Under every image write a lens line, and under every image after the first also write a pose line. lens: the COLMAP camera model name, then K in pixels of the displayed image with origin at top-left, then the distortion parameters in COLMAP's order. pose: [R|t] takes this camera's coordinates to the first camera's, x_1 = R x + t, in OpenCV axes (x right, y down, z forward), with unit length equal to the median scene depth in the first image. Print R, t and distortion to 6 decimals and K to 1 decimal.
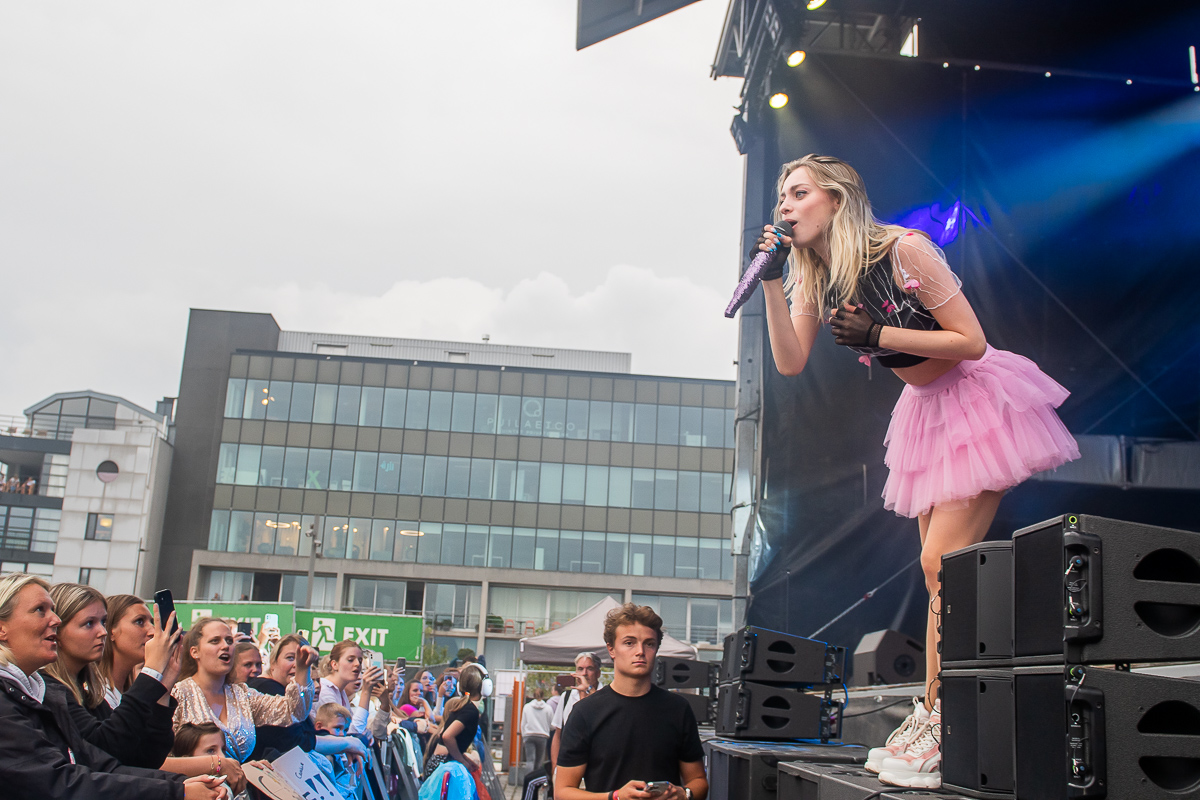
lens RADIAL K [[1248.6, 0, 600.6], [0, 1248.6, 397.5], [0, 0, 1]] dist [-0.053497, 0.012757]
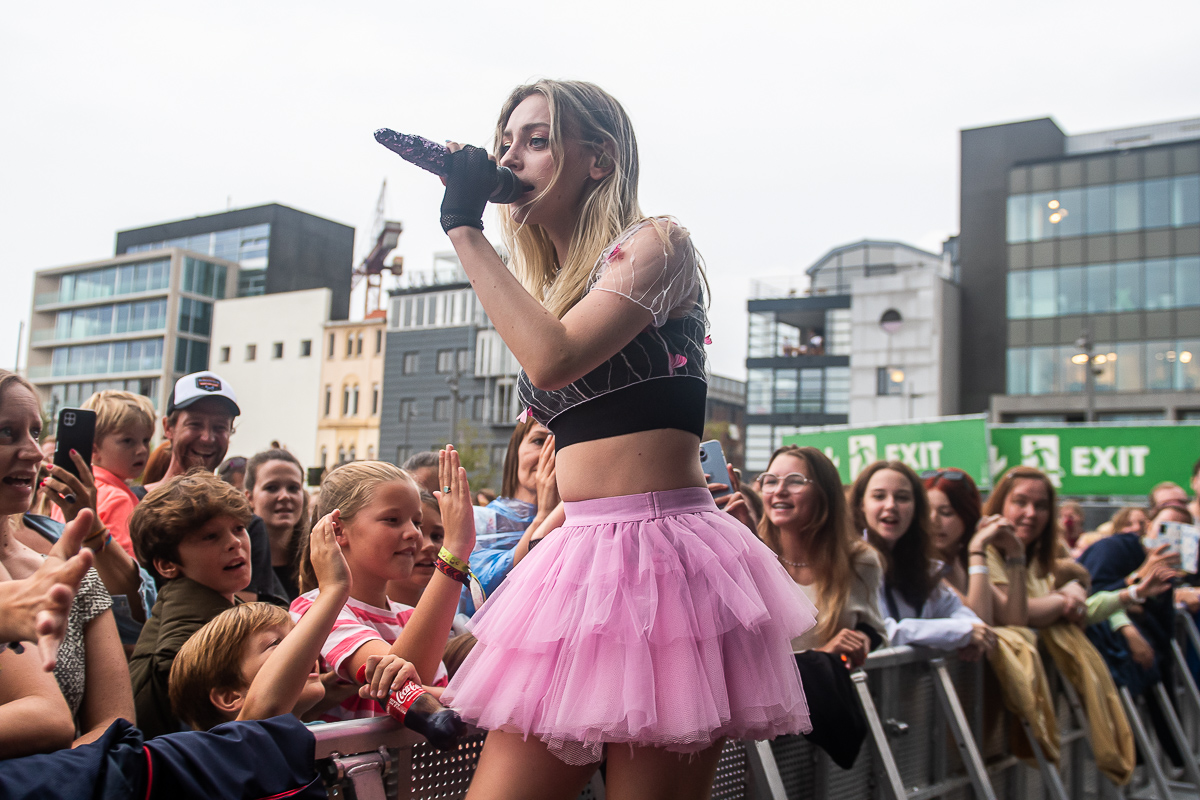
lens RADIAL K [[1248.6, 0, 600.6], [0, 1248.6, 397.5], [0, 0, 1]] dist [-0.053497, 0.012757]
pose [[0.779109, -0.088059, -0.620672, 0.004071], [0.153262, 0.986796, 0.052381, 0.033957], [0.607865, -0.135936, 0.782318, 0.133947]]
